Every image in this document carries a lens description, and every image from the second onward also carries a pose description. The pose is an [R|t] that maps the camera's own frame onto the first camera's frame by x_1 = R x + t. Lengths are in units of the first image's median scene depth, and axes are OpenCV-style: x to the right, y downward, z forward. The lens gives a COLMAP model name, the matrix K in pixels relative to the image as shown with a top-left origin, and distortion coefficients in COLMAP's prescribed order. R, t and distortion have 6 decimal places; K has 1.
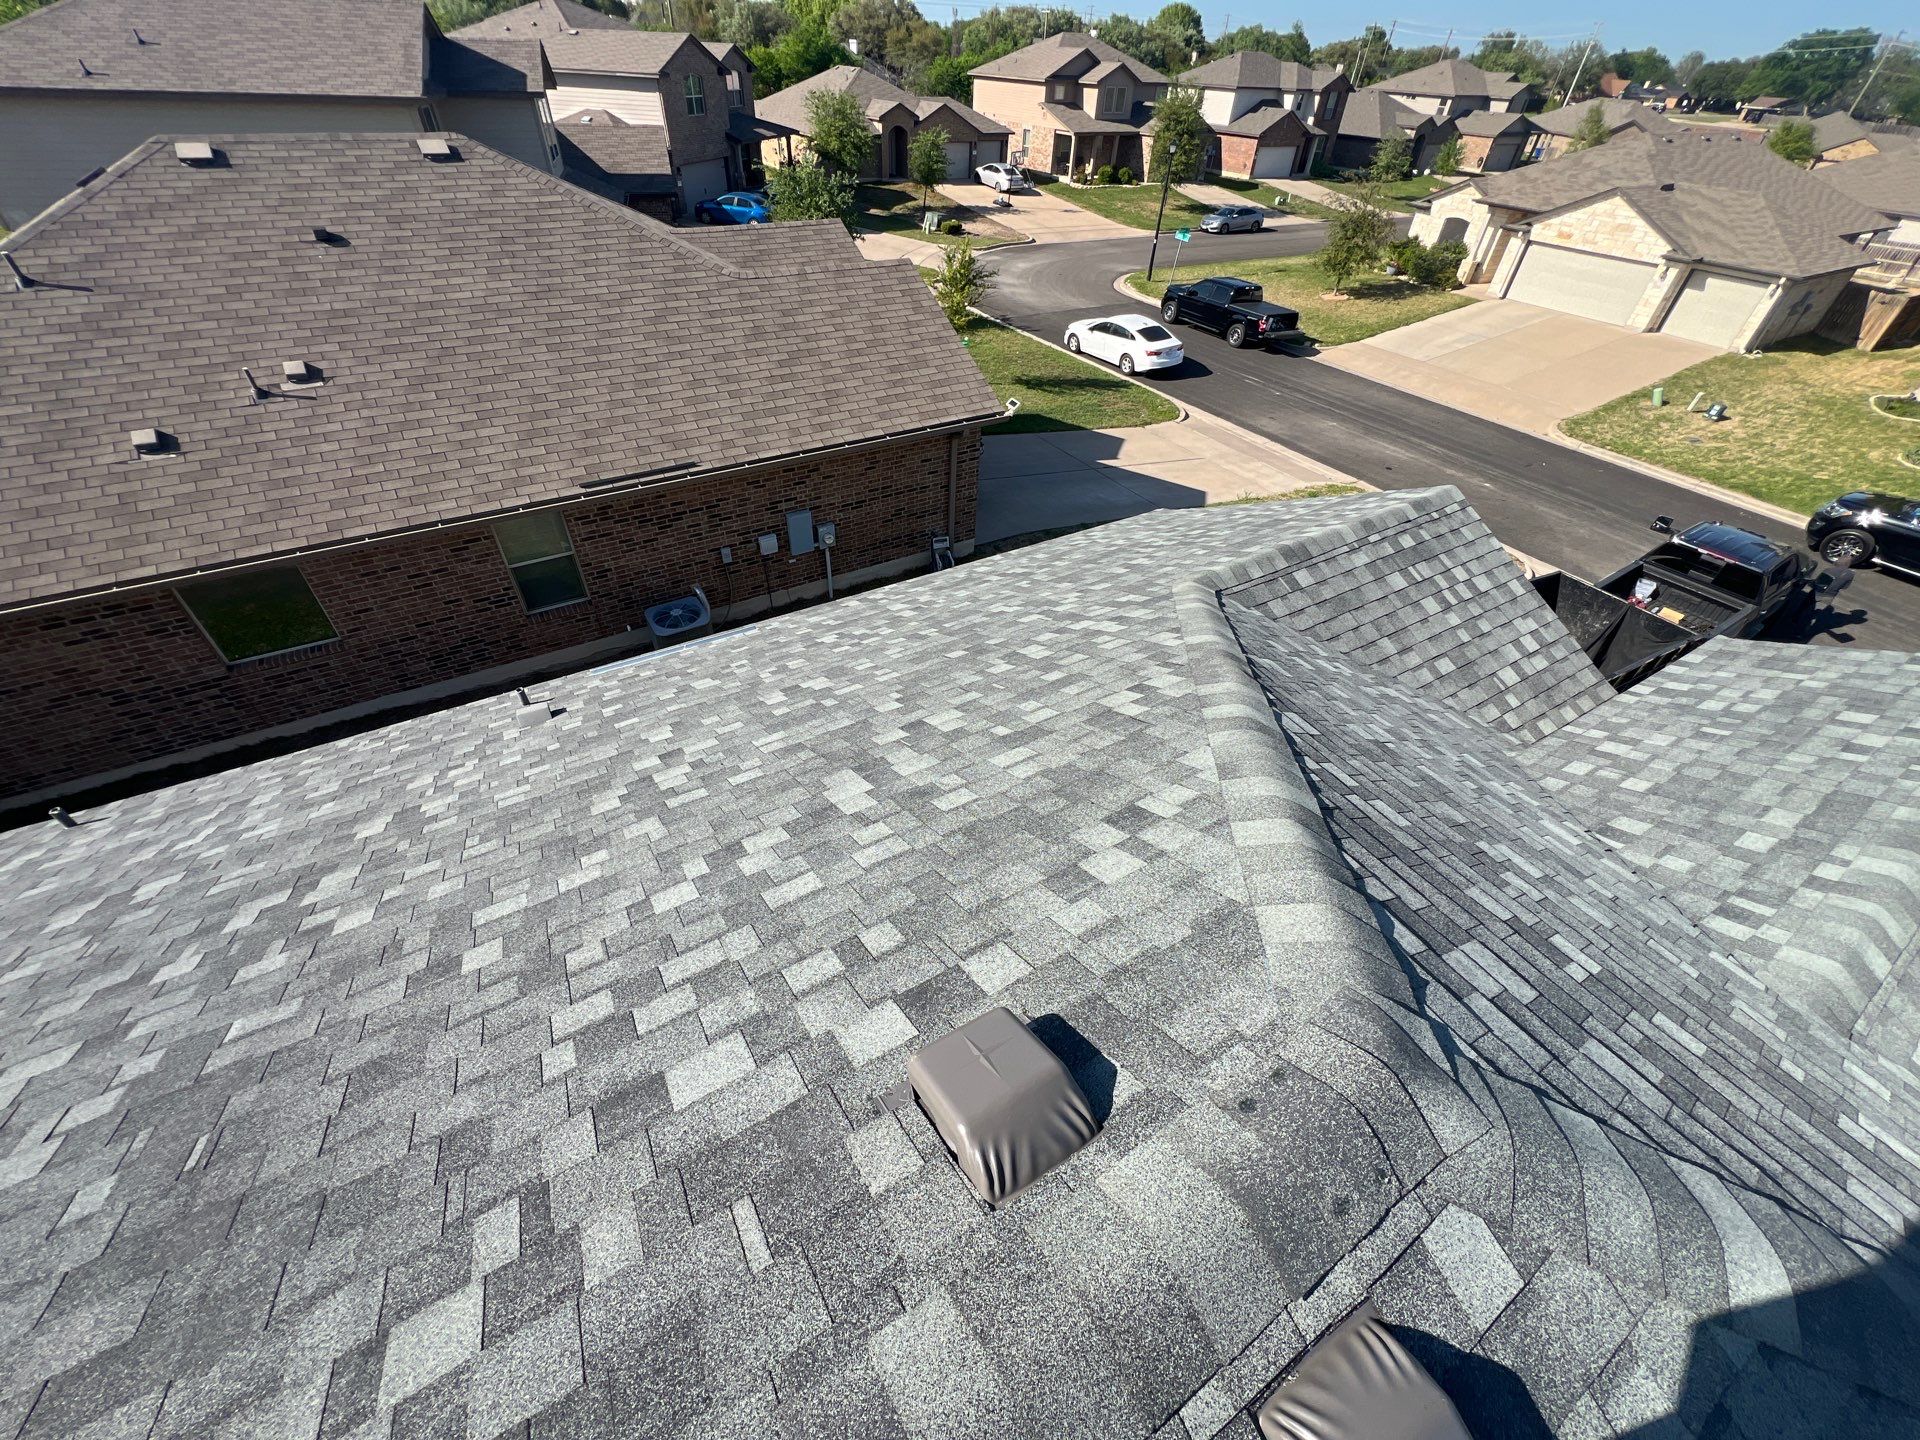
lens RADIAL K [[769.4, 0, 954.6], [0, 769.4, 719.4], [0, 0, 1]] dist [-0.004685, 0.001159]
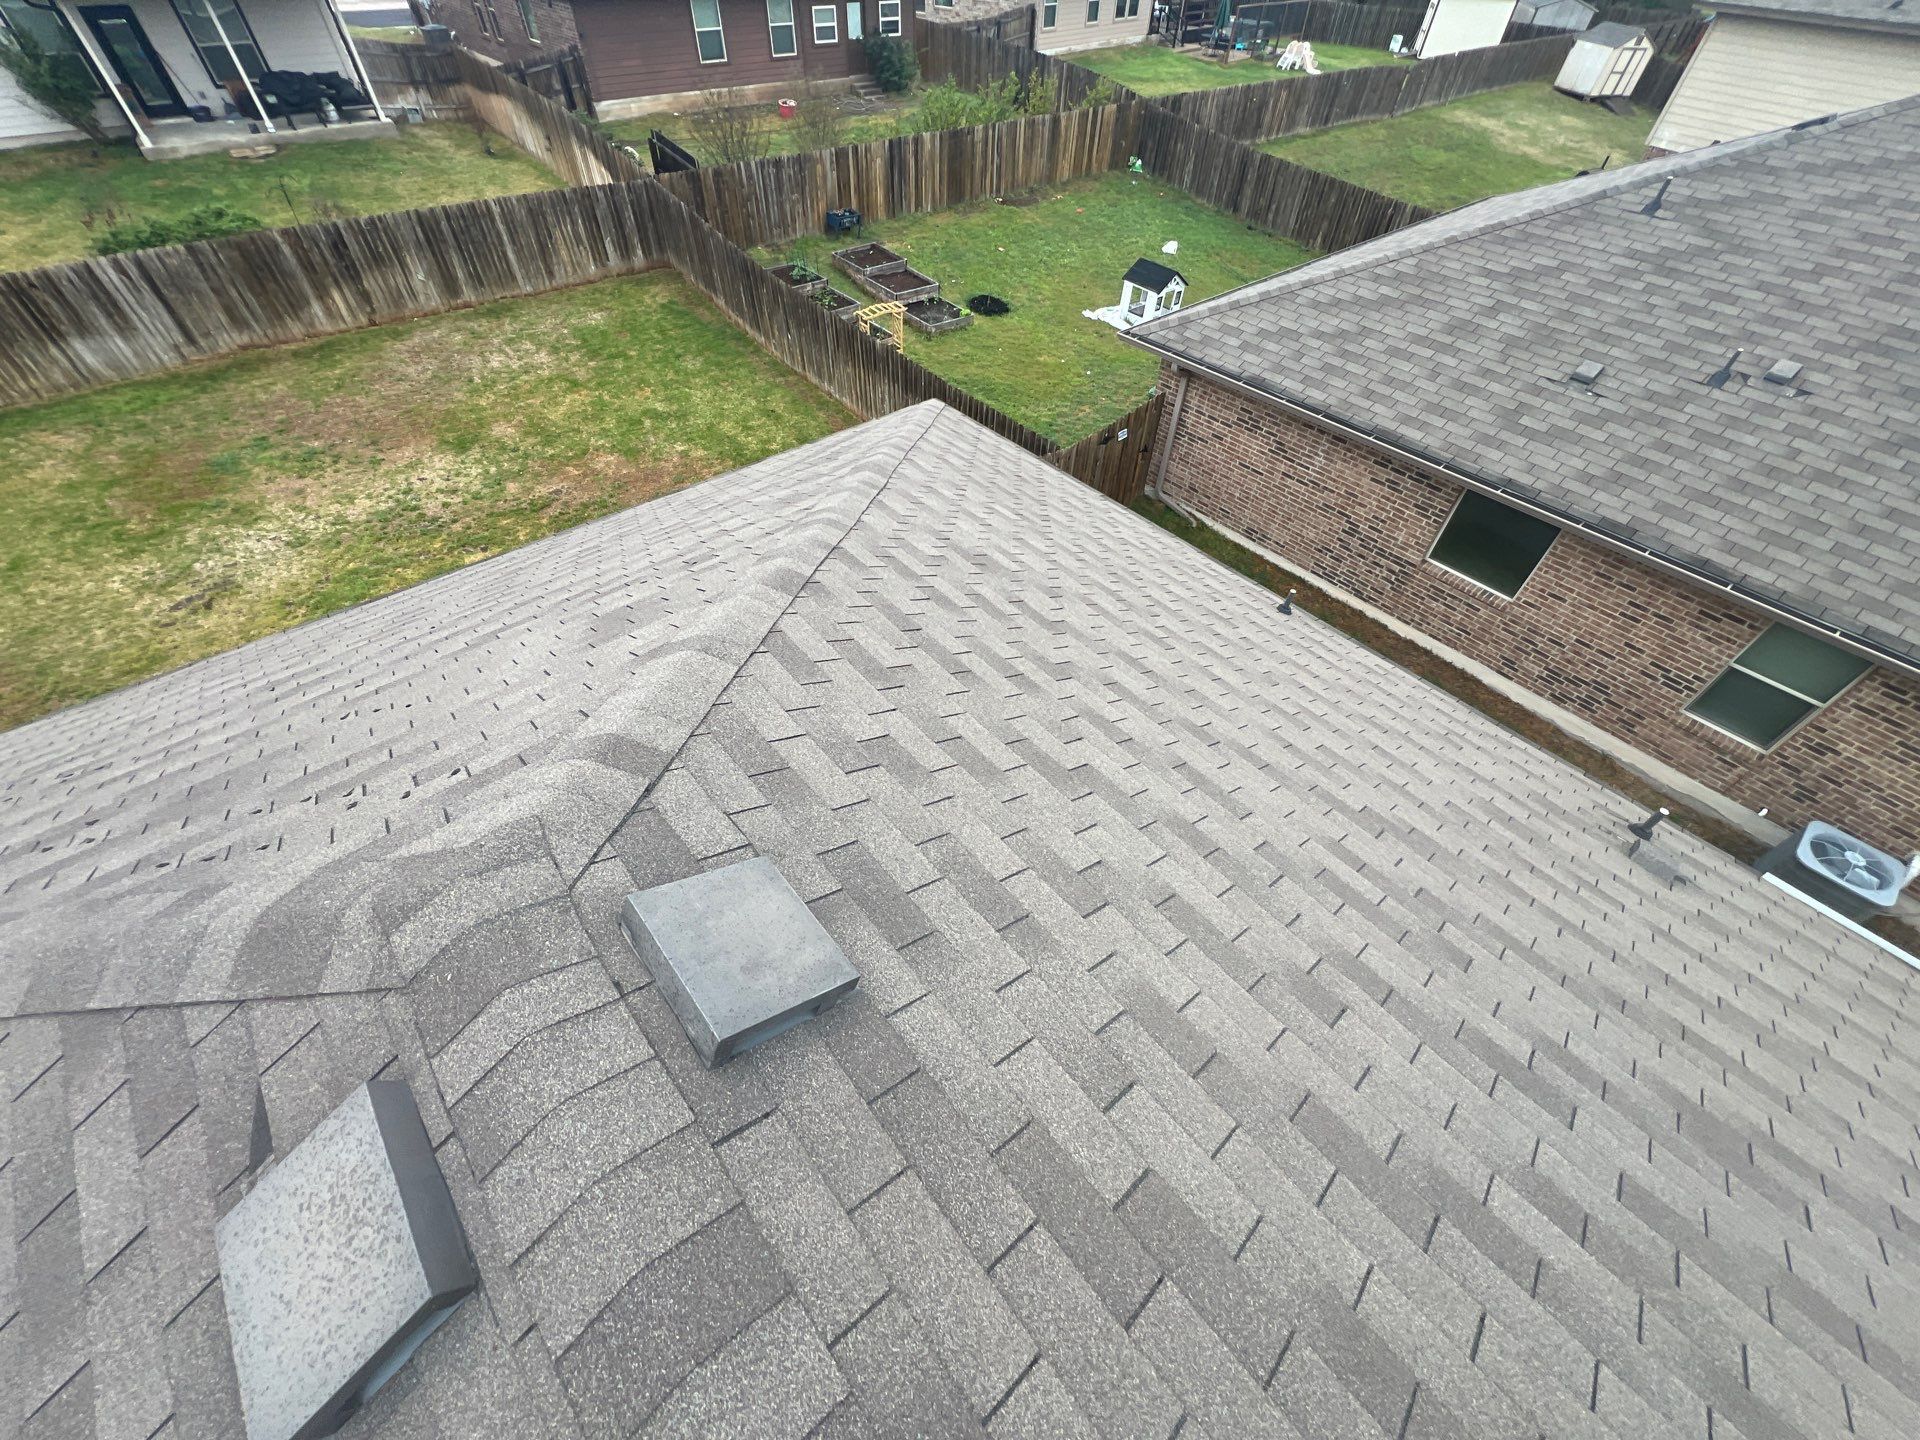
lens RADIAL K [[766.3, 0, 954.7], [0, 766.3, 718.7], [0, 0, 1]] dist [-0.002680, 0.000433]
pose [[0.157464, 0.706340, -0.690137, -0.107058], [-0.665648, 0.592148, 0.454174, 0.014479], [0.729464, 0.387872, 0.563416, -0.030286]]
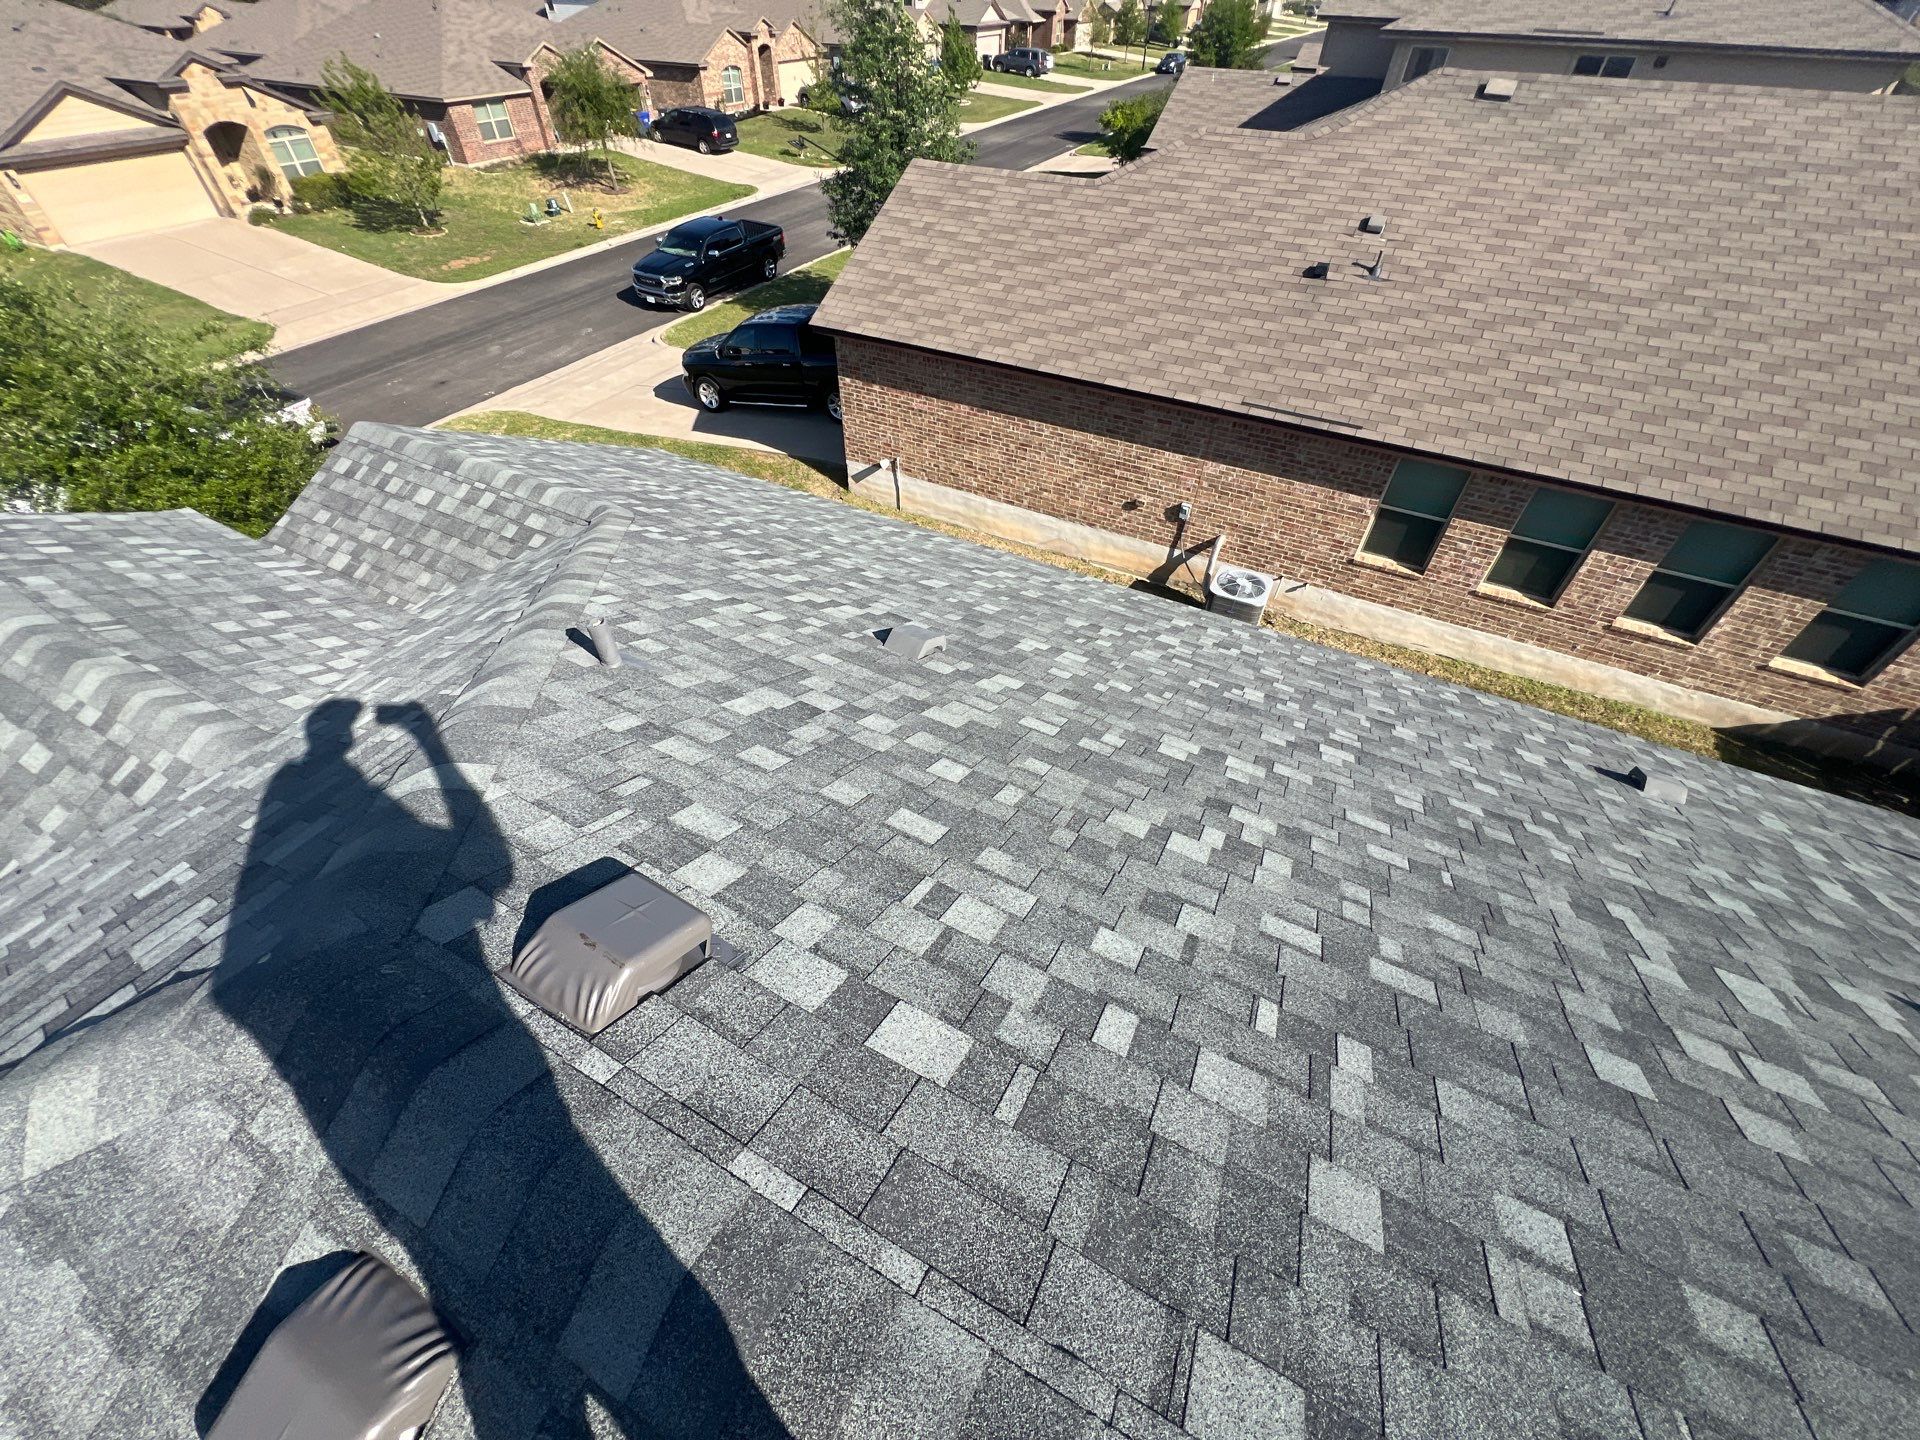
lens RADIAL K [[770.2, 0, 955.0], [0, 770.2, 718.1], [0, 0, 1]] dist [-0.003721, 0.000386]
pose [[-0.509630, -0.632815, 0.582943, -0.033012], [0.547044, 0.284631, 0.787228, 0.005397], [-0.664093, 0.720090, 0.201121, -0.006220]]
